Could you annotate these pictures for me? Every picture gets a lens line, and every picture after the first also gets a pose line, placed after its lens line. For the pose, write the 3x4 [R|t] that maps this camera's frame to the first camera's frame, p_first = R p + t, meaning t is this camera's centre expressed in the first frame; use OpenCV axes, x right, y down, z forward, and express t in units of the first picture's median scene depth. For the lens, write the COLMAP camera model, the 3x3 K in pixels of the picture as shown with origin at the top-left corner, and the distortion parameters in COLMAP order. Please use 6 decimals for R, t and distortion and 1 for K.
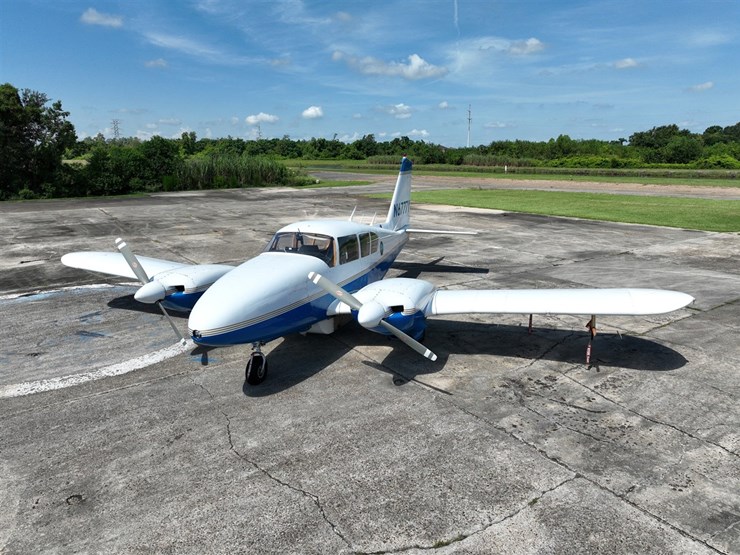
lens RADIAL K [[522.4, 0, 369.8], [0, 522.4, 276.3], [0, 0, 1]] dist [0.000804, 0.017389]
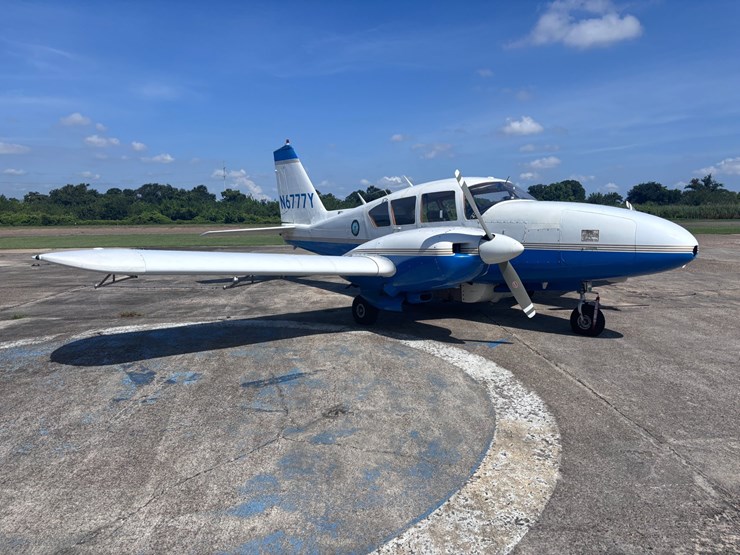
lens RADIAL K [[558.6, 0, 367.1], [0, 558.6, 266.4], [0, 0, 1]] dist [0.048220, -0.052119]
pose [[0.530248, -0.078626, 0.844189, -0.274756], [0.197709, 0.979707, -0.032936, 0.010909], [-0.824469, 0.184368, 0.535033, 0.179132]]
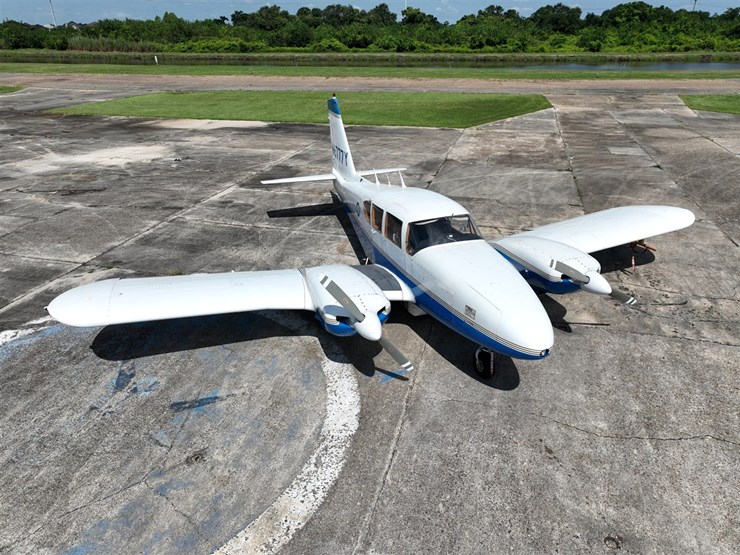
lens RADIAL K [[522.4, 0, 369.8], [0, 522.4, 276.3], [0, 0, 1]] dist [0.000804, 0.017389]
pose [[0.767564, -0.272150, 0.580328, -0.211857], [0.147060, 0.956006, 0.253821, -0.062163], [-0.623874, -0.109481, 0.773818, 0.085349]]
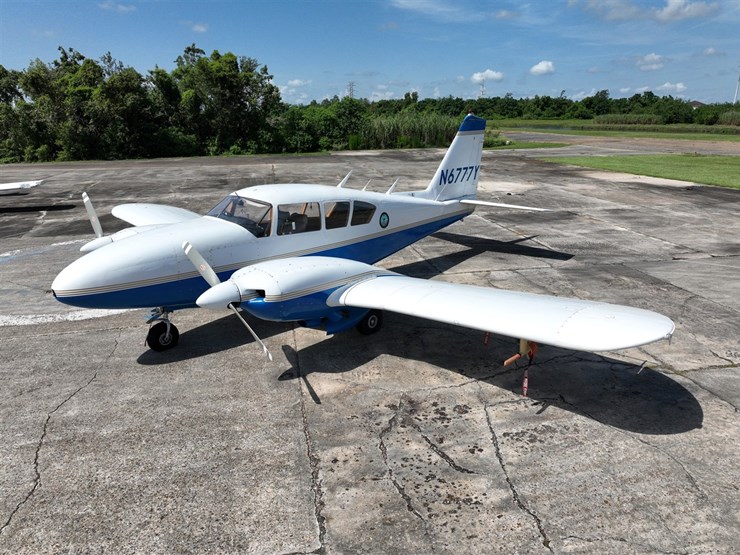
lens RADIAL K [[522.4, 0, 369.8], [0, 522.4, 276.3], [0, 0, 1]] dist [0.000804, 0.017389]
pose [[0.916734, 0.114359, -0.382779, 0.112942], [-0.086649, 0.992262, 0.088930, -0.011775], [0.389987, -0.048358, 0.919550, 0.059866]]
